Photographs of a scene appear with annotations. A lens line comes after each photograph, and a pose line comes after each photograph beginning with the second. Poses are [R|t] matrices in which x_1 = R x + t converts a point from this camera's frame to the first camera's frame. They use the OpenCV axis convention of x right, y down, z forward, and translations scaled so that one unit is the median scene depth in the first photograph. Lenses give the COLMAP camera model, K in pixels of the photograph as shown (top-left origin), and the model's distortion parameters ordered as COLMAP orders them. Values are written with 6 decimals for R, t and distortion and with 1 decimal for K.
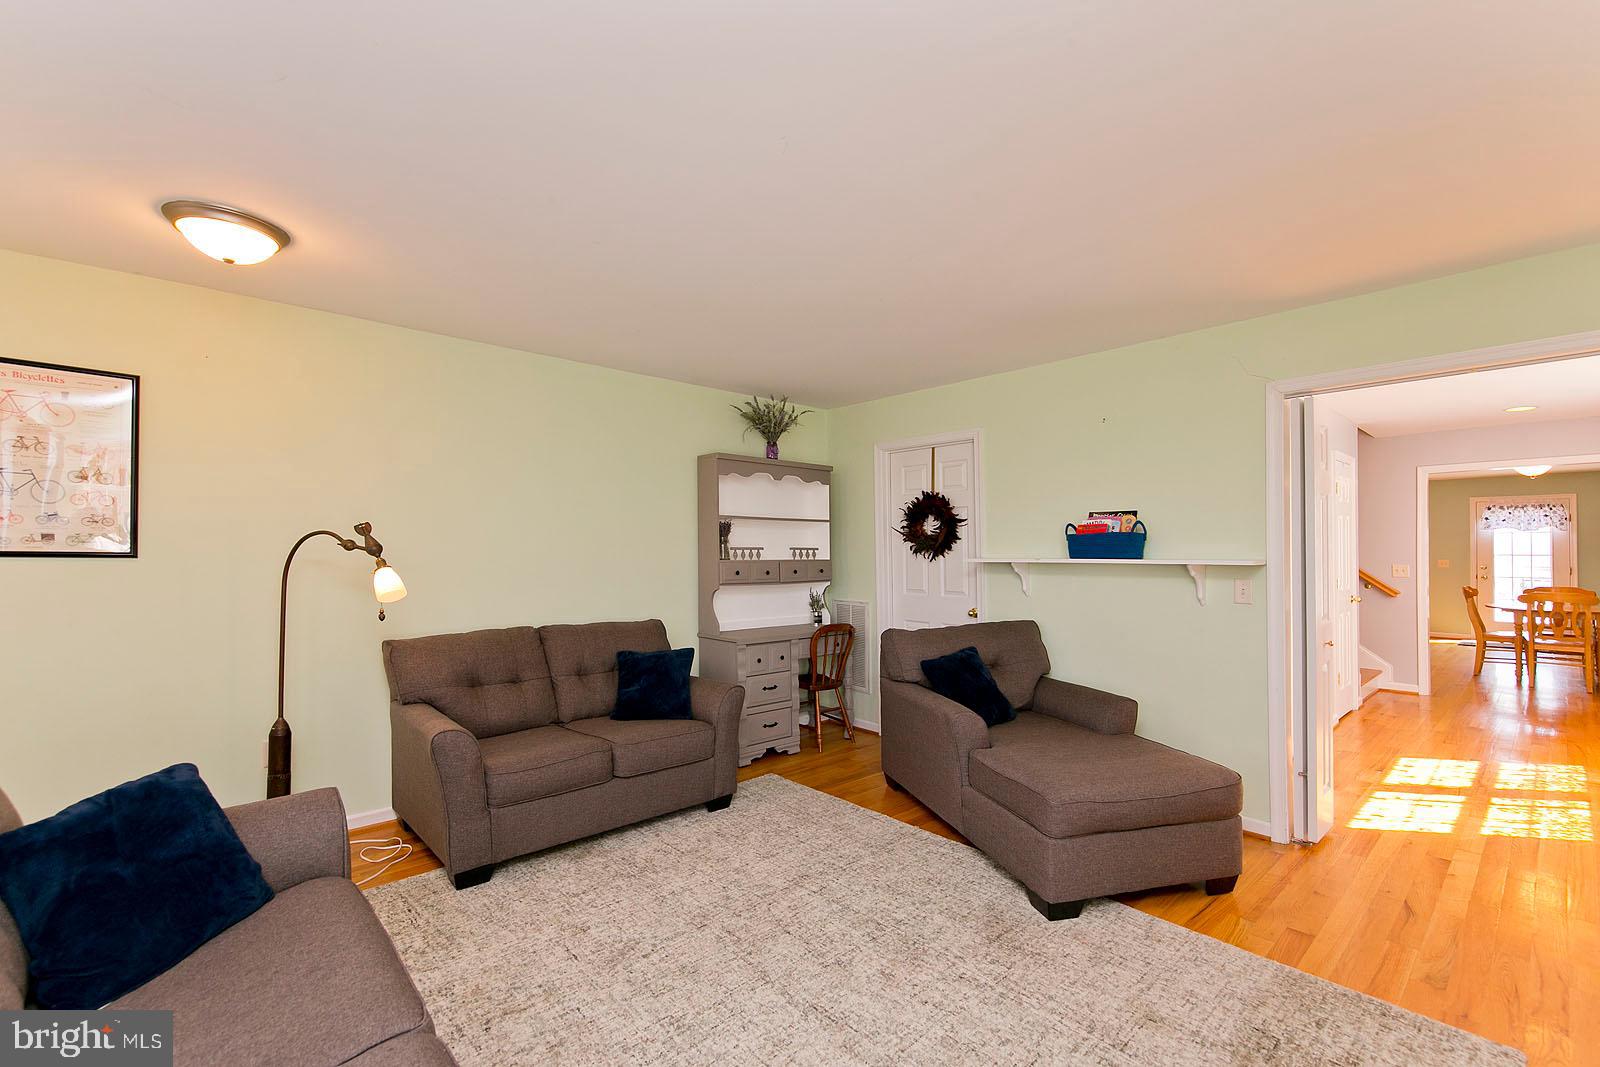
lens RADIAL K [[673.2, 0, 793.0], [0, 673.2, 542.0], [0, 0, 1]] dist [-0.000151, 0.000054]
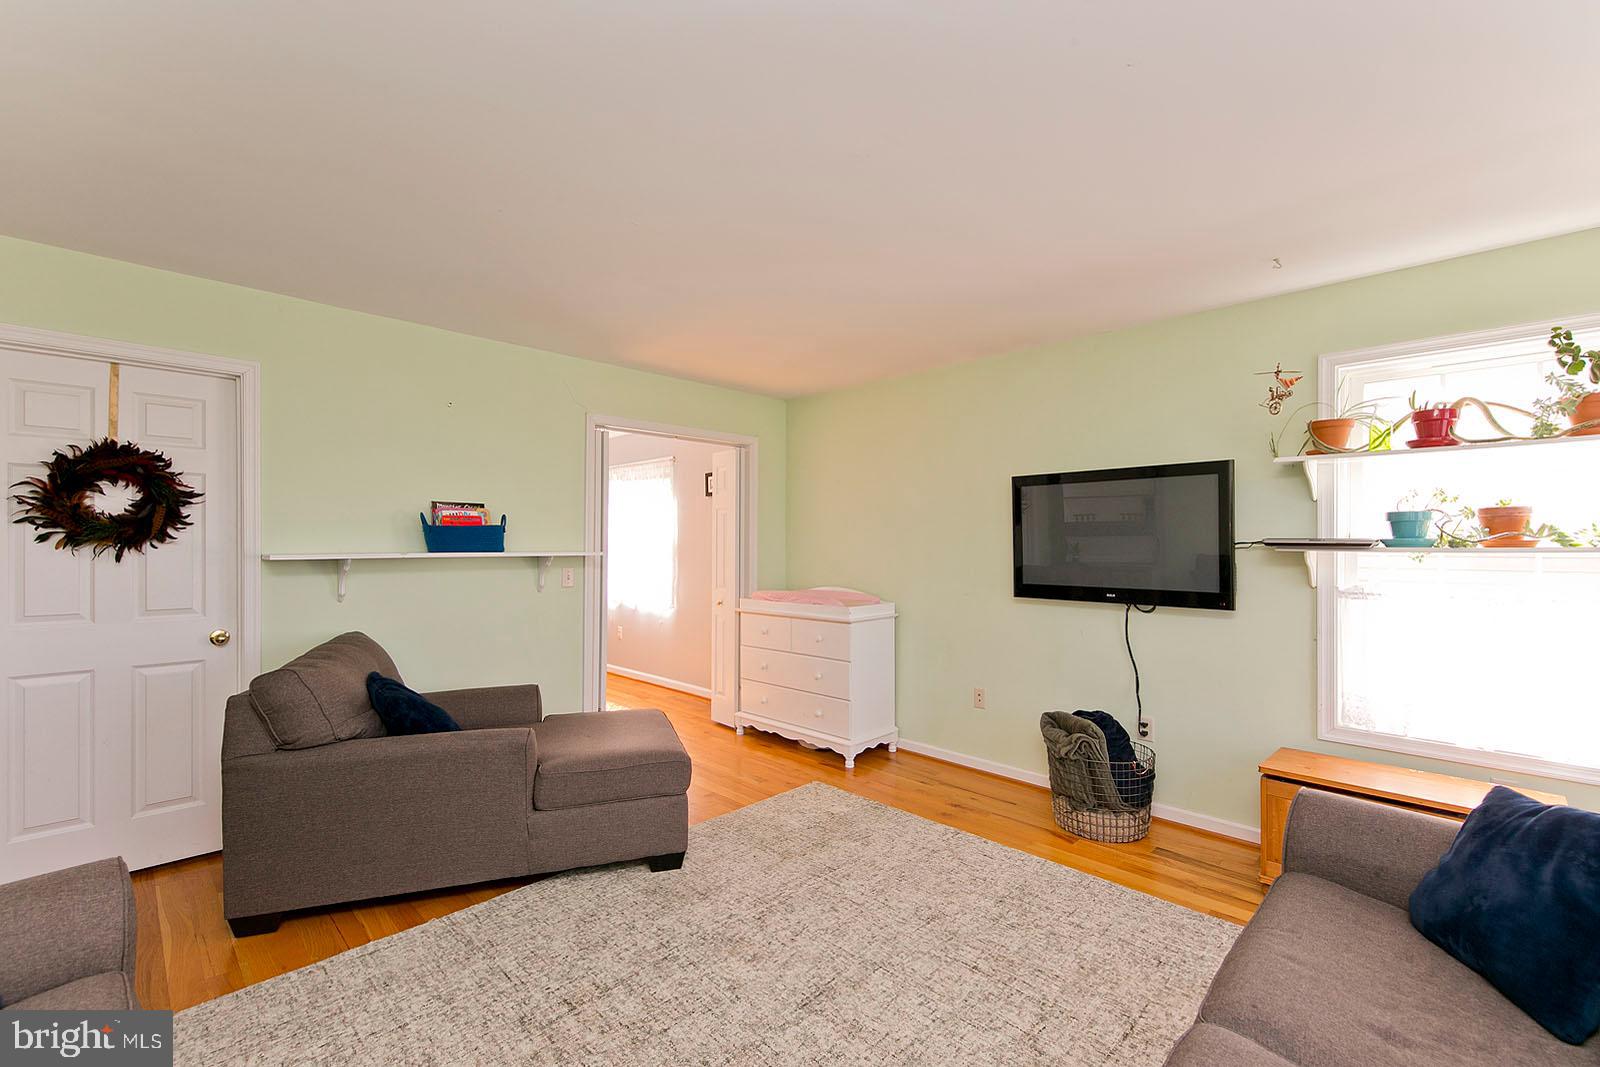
lens RADIAL K [[689.2, 0, 798.2], [0, 689.2, 553.4], [0, 0, 1]] dist [0.001088, 0.000176]
pose [[-0.056904, -0.015975, 0.998252, -0.511292], [-0.014528, 0.999779, 0.015171, 0.004827], [-0.998274, -0.013640, -0.057124, 0.565897]]
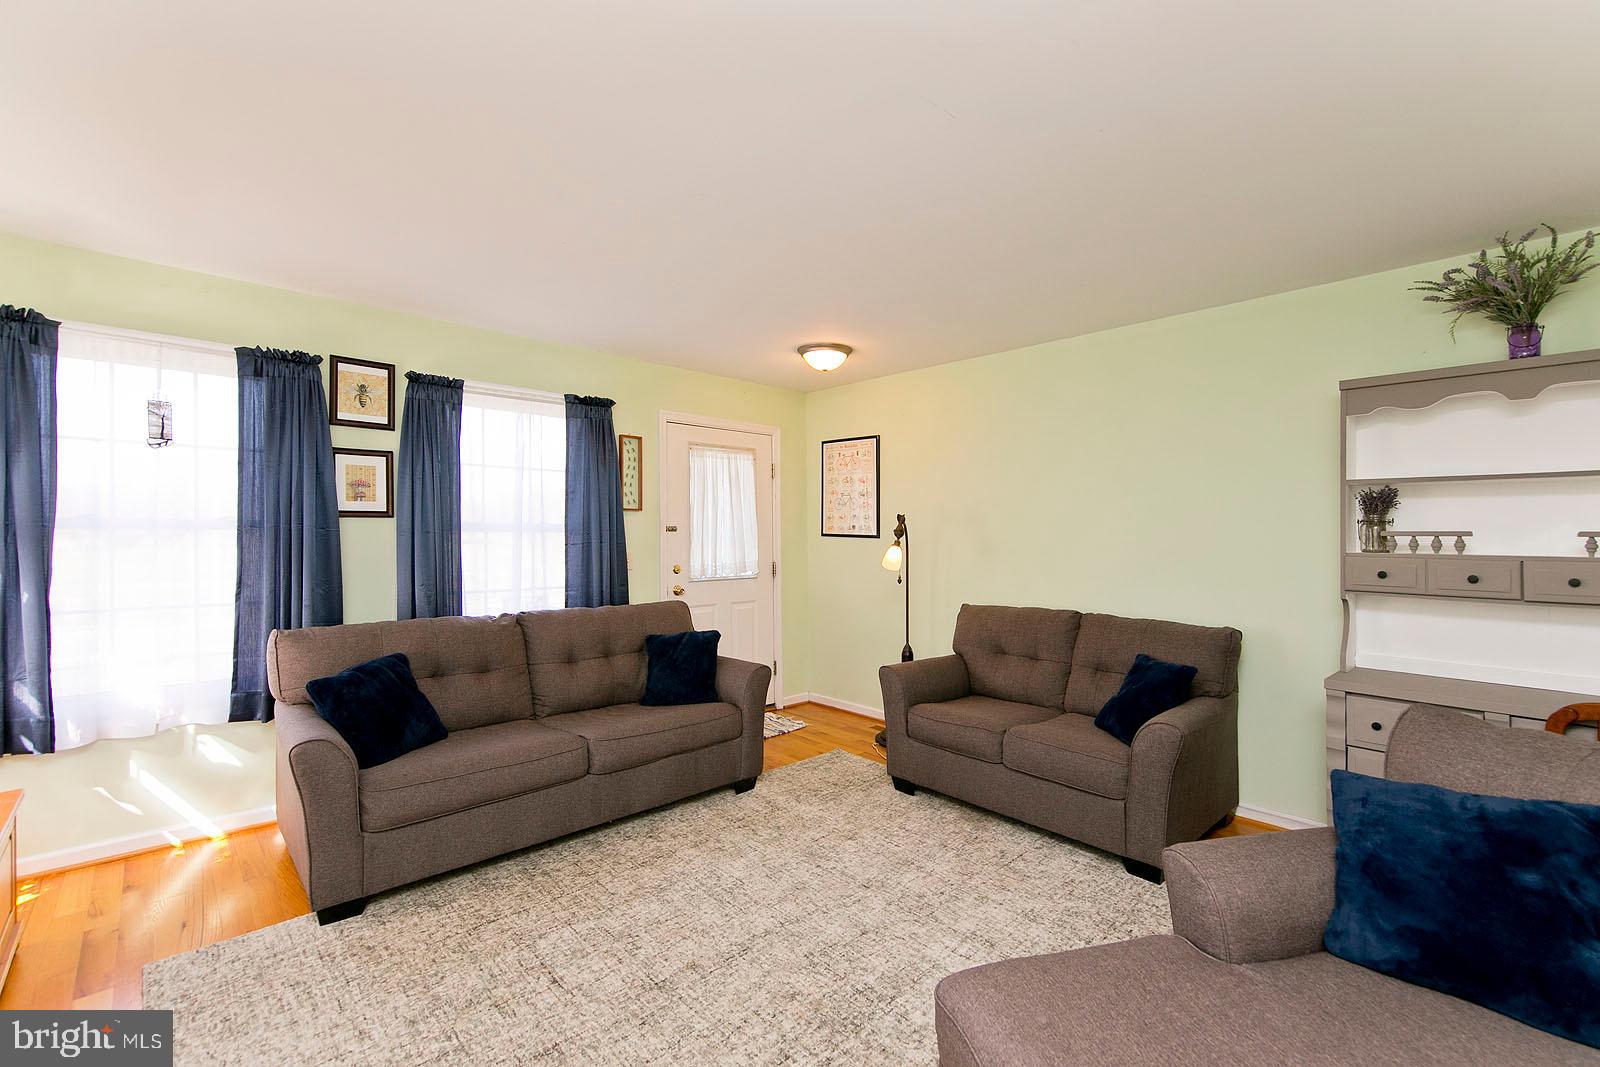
lens RADIAL K [[675.6, 0, 800.0], [0, 675.6, 533.5], [0, 0, 1]] dist [0.000764, 0.000031]
pose [[0.026635, -0.002118, -0.999643, 0.597861], [0.004982, 0.999986, -0.001986, 0.009478], [0.999633, -0.004927, 0.026645, 0.558944]]
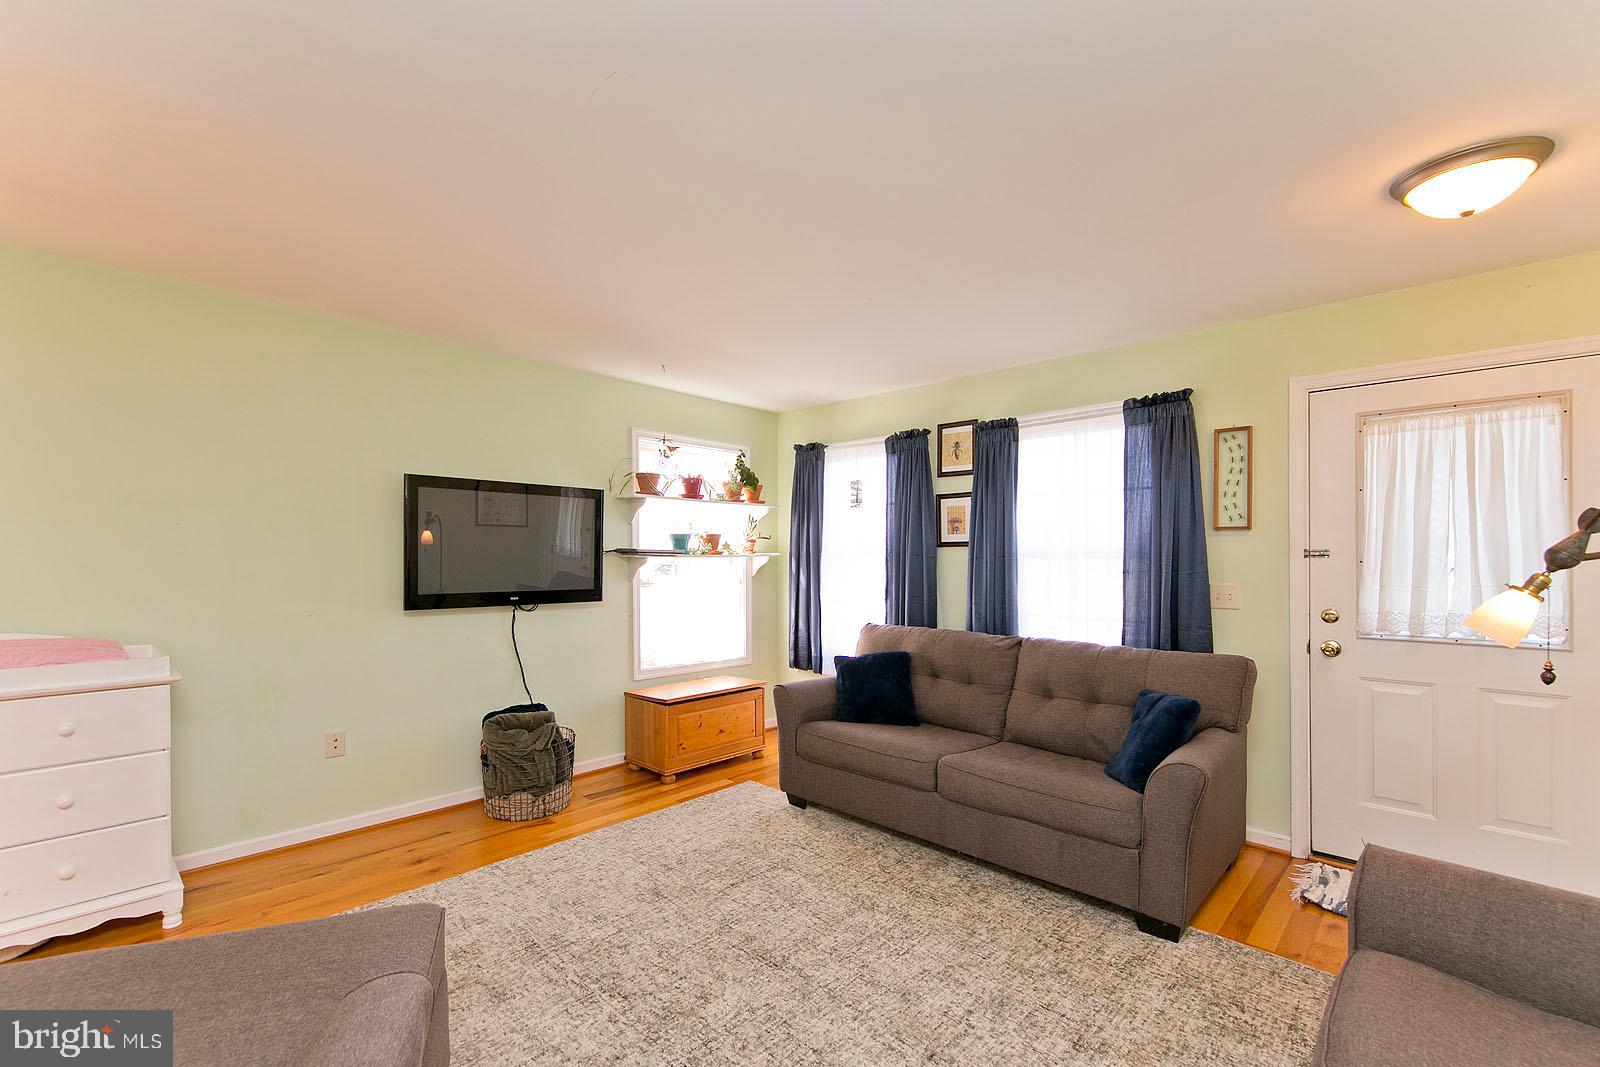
lens RADIAL K [[677.3, 0, 798.5], [0, 677.3, 567.3], [0, 0, 1]] dist [-0.000142, -0.000385]
pose [[-0.995518, -0.007959, -0.094237, 0.057554], [-0.008244, 0.999963, 0.002640, 0.017304], [0.094213, 0.003405, -0.995546, 1.110943]]
